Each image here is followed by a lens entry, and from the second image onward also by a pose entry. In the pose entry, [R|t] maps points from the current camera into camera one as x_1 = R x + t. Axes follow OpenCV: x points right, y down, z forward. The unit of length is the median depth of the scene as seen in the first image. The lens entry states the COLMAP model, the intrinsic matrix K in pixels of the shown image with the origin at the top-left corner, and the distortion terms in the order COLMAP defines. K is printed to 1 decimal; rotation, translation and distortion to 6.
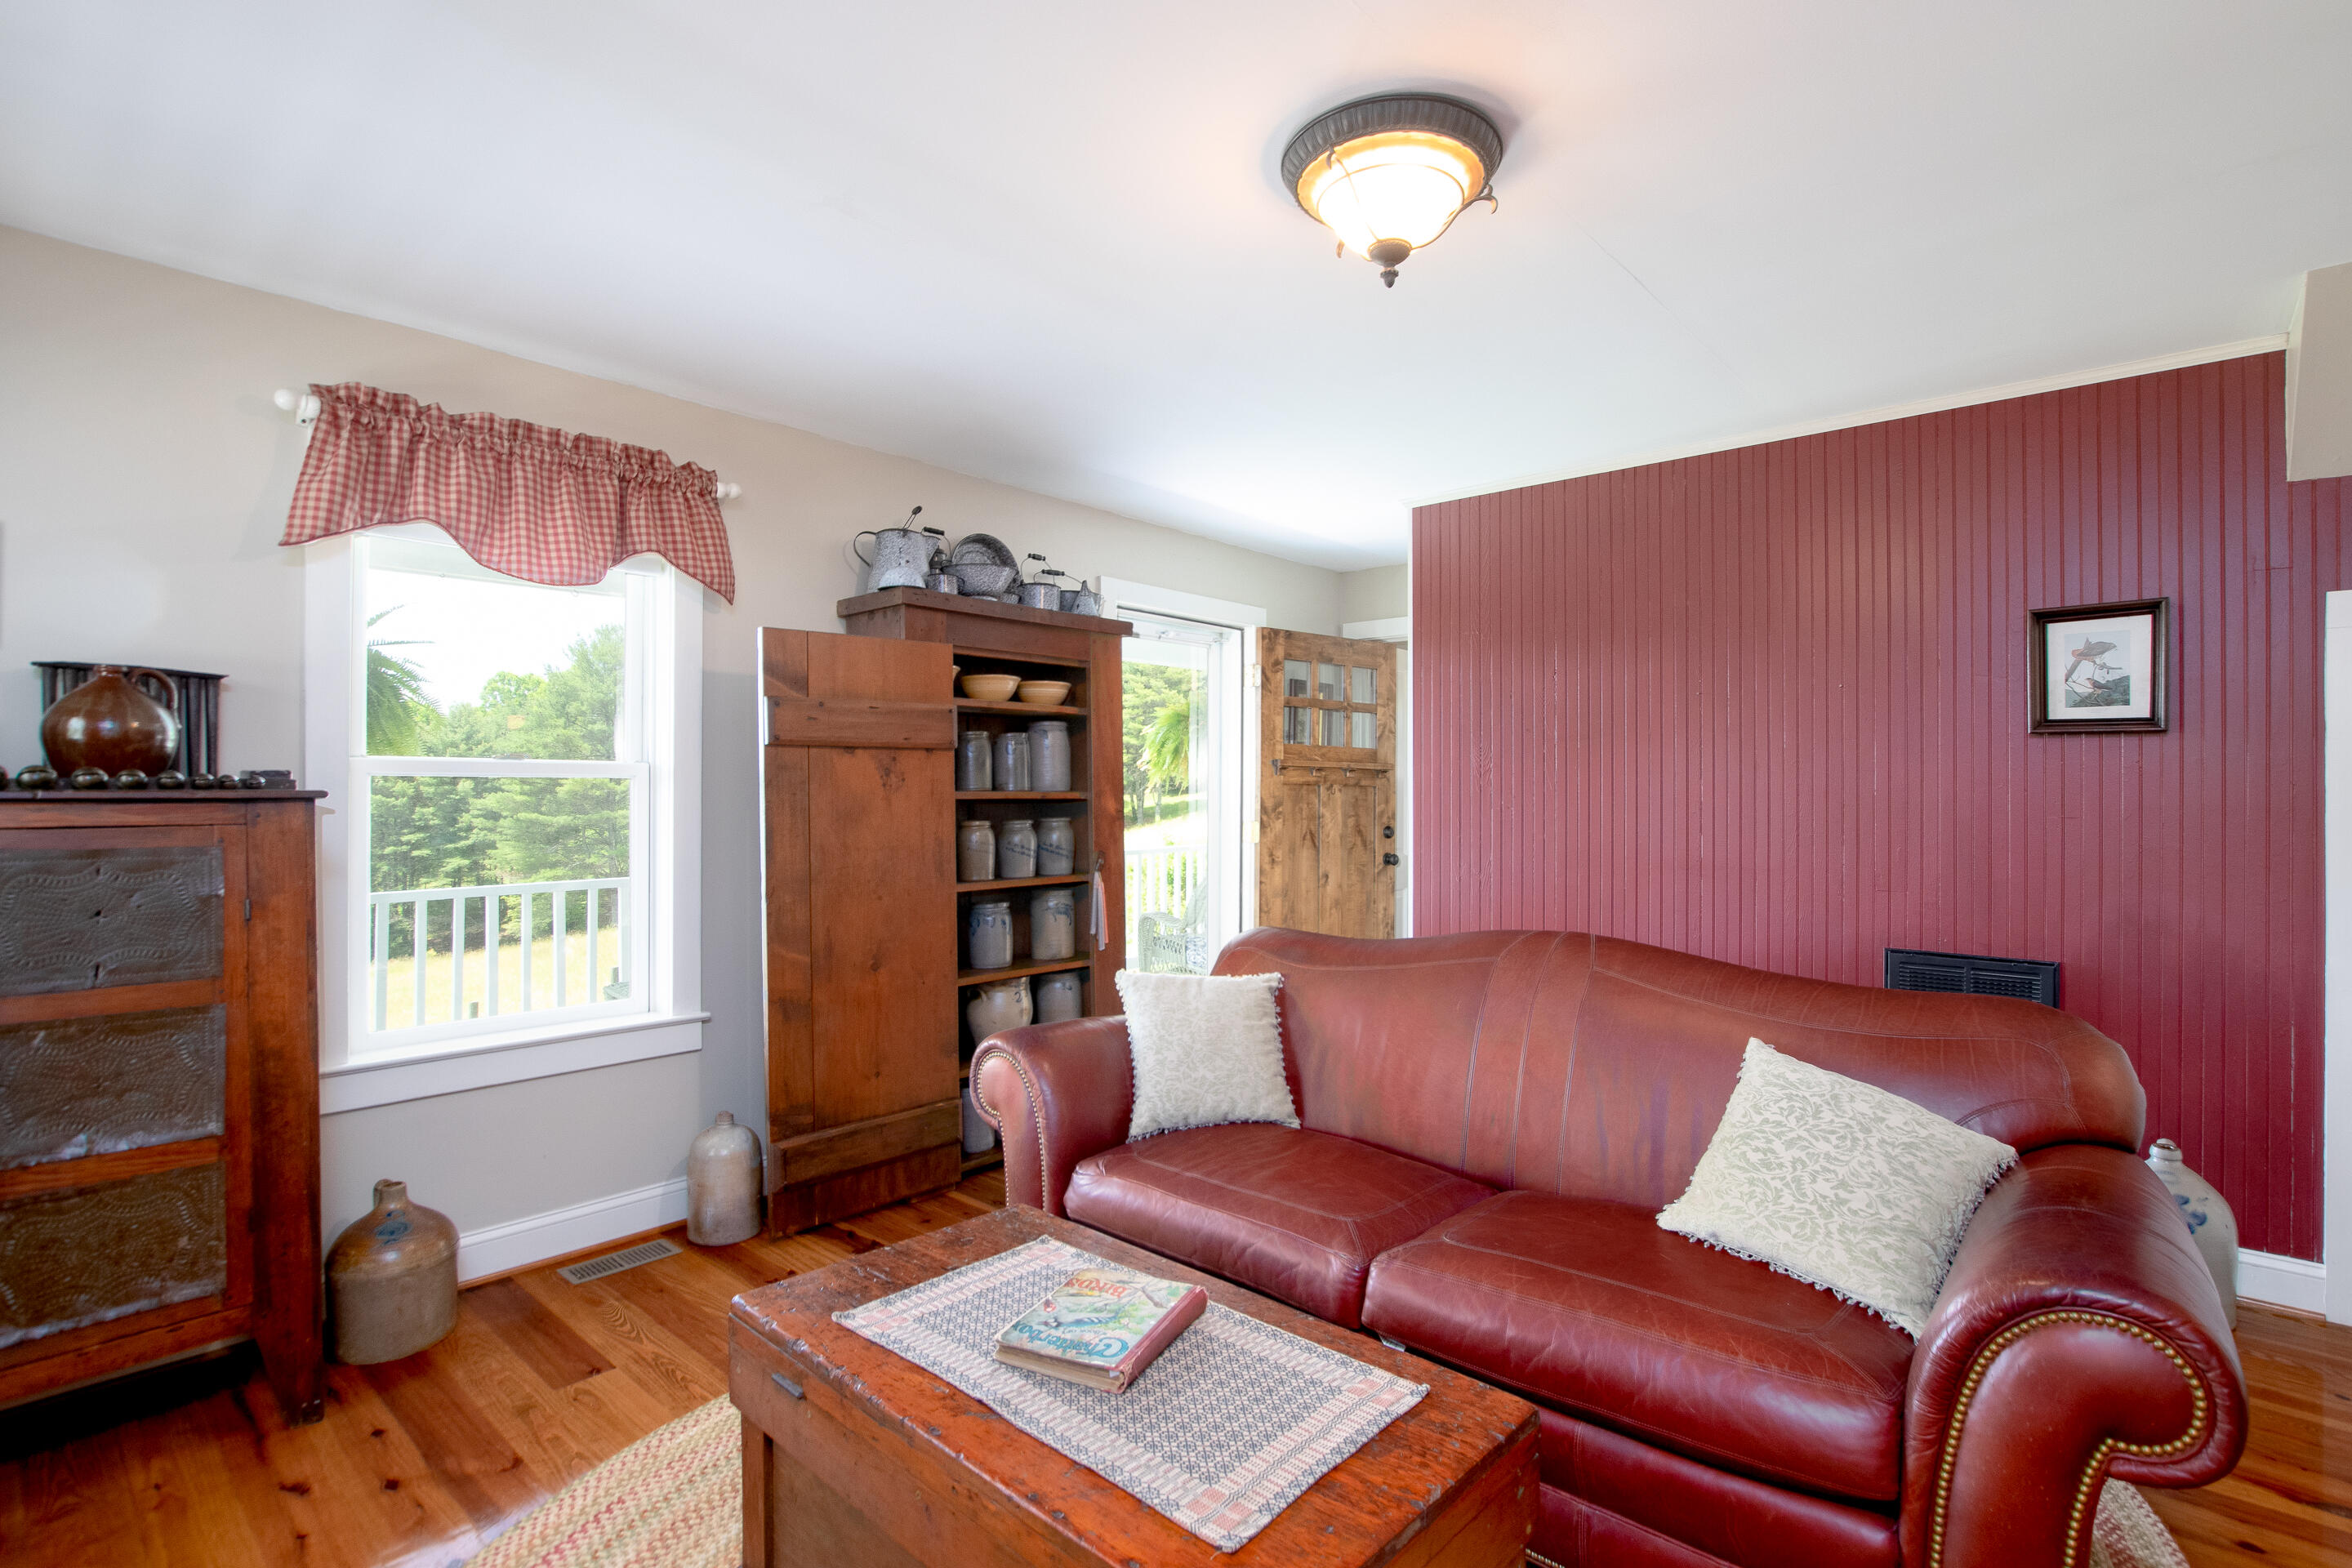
lens RADIAL K [[1117.4, 0, 1180.9], [0, 1117.4, 787.9], [0, 0, 1]] dist [-0.019193, -0.000262]
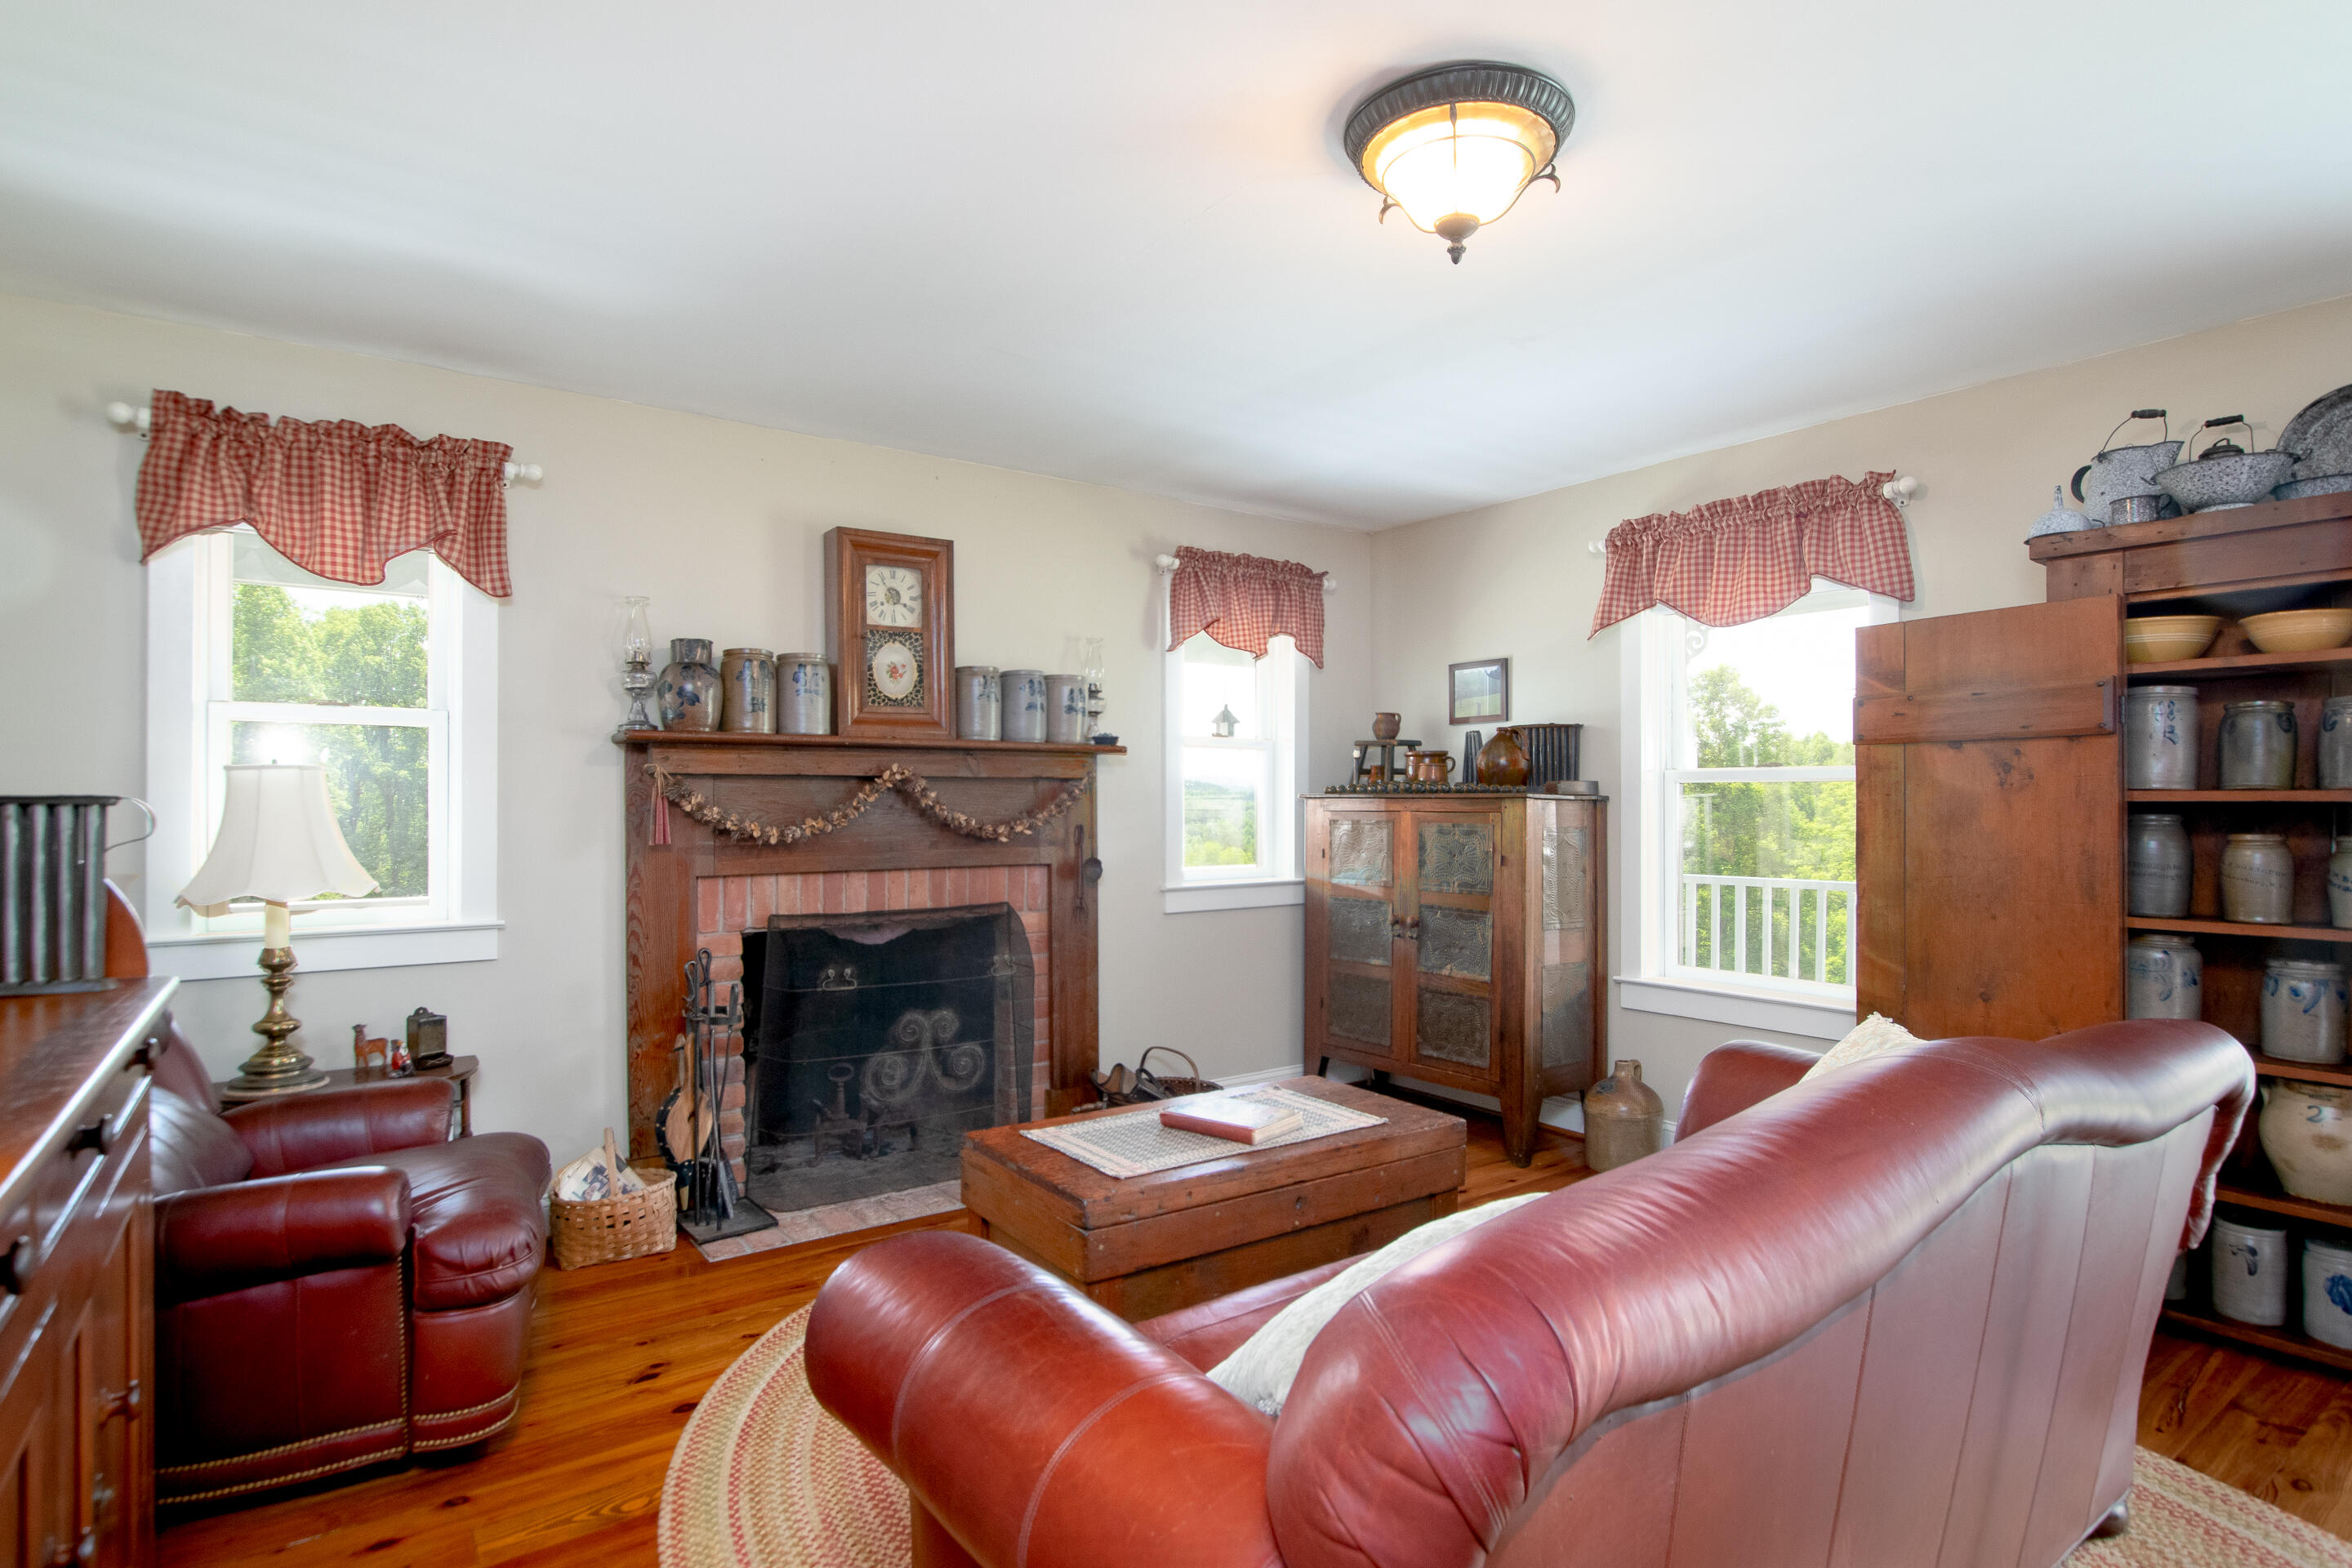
lens RADIAL K [[1224.4, 0, 1180.6], [0, 1224.4, 791.9], [0, 0, 1]] dist [0.002704, -0.001703]
pose [[-0.225761, -0.005941, -0.974165, 0.813007], [0.005596, 0.999957, -0.007395, 0.007323], [0.974167, -0.007121, -0.225718, 0.639297]]
